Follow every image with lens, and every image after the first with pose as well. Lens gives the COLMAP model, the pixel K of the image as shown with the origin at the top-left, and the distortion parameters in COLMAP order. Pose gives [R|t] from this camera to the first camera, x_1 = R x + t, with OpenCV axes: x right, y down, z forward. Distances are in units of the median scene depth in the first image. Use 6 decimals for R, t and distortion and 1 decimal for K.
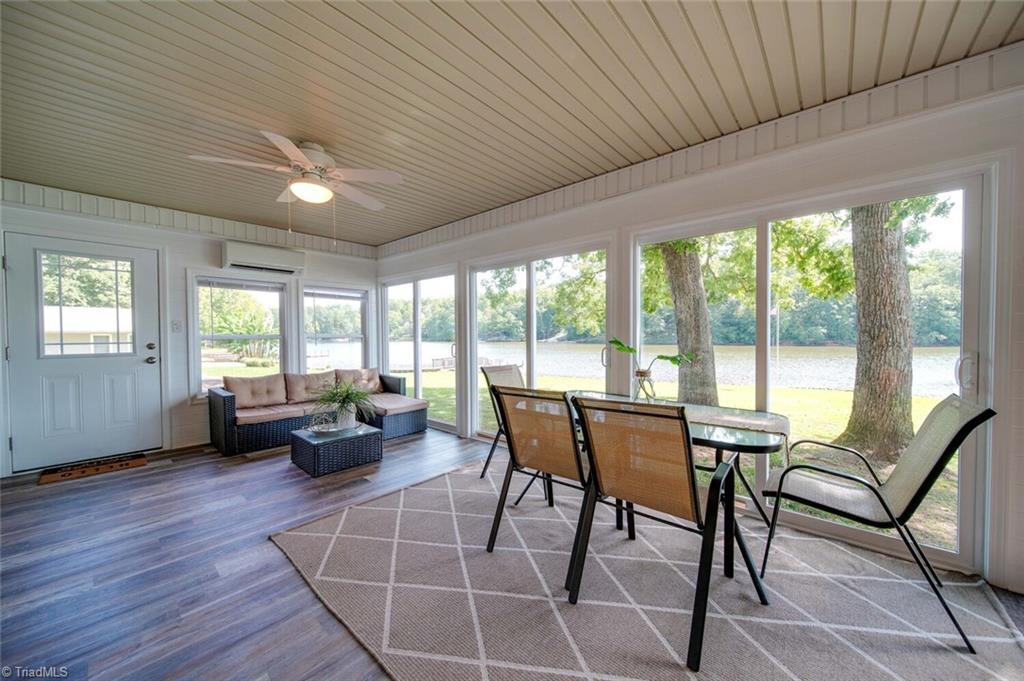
lens RADIAL K [[358.4, 0, 514.2], [0, 358.4, 340.5], [0, 0, 1]] dist [-0.000997, -0.000518]
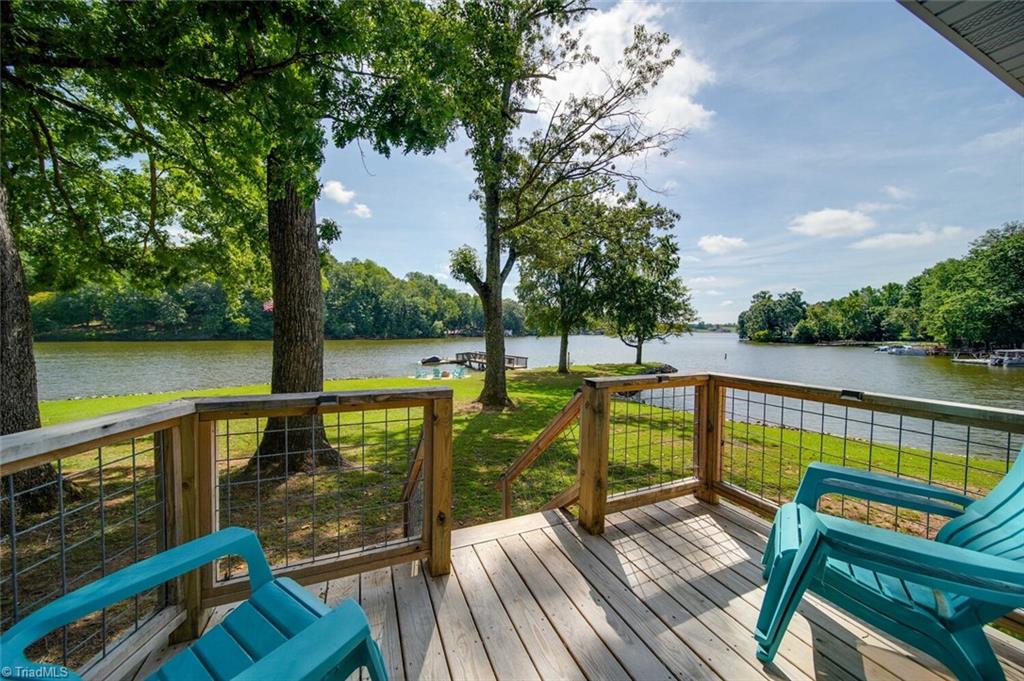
lens RADIAL K [[358.4, 0, 514.2], [0, 358.4, 340.5], [0, 0, 1]] dist [-0.000997, -0.000518]
pose [[0.433898, -0.018429, 0.900773, 0.720742], [0.005025, 0.999825, 0.018035, 0.001748], [-0.900948, -0.003299, 0.433915, 0.173433]]
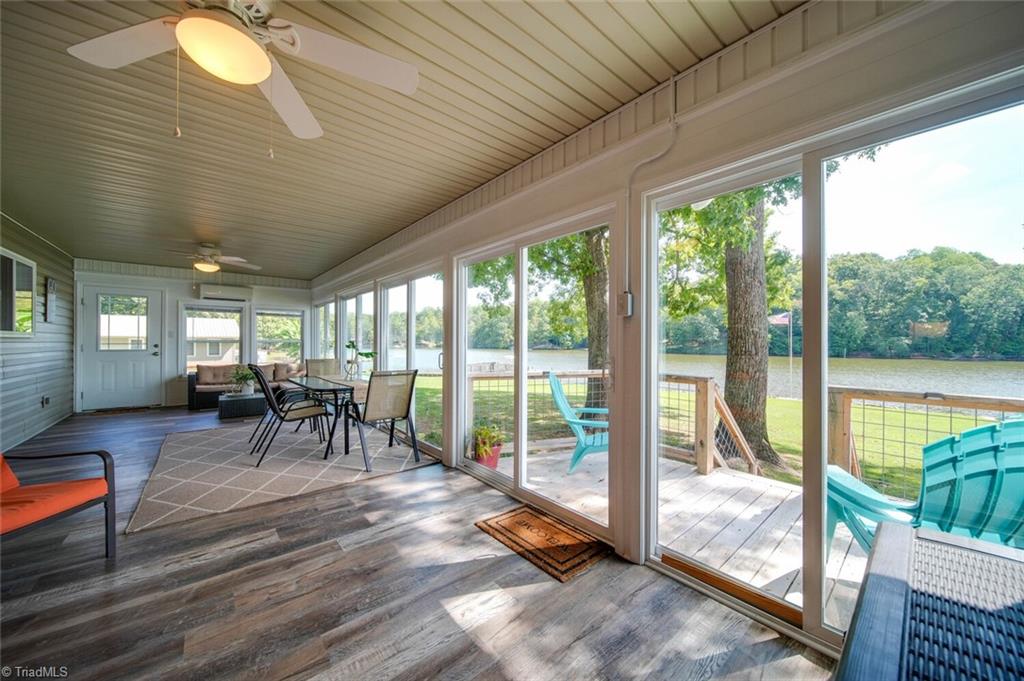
lens RADIAL K [[358.4, 0, 514.2], [0, 358.4, 340.5], [0, 0, 1]] dist [-0.000997, -0.000518]
pose [[0.989488, 0.008506, -0.144362, 0.753838], [-0.011696, 0.999705, -0.021266, 0.005341], [0.144139, 0.022731, 0.989296, -0.371482]]
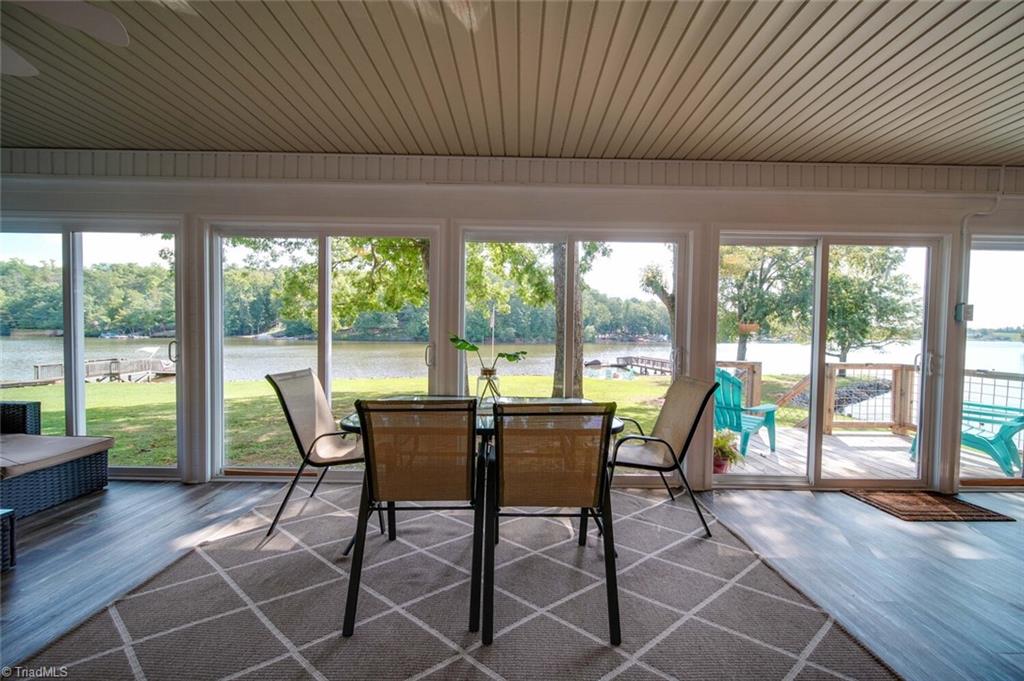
lens RADIAL K [[358.4, 0, 514.2], [0, 358.4, 340.5], [0, 0, 1]] dist [-0.000997, -0.000518]
pose [[0.753642, 0.000799, 0.657284, -0.116622], [-0.006854, 0.999954, 0.006643, -0.000695], [-0.657249, -0.009512, 0.753614, 0.103768]]
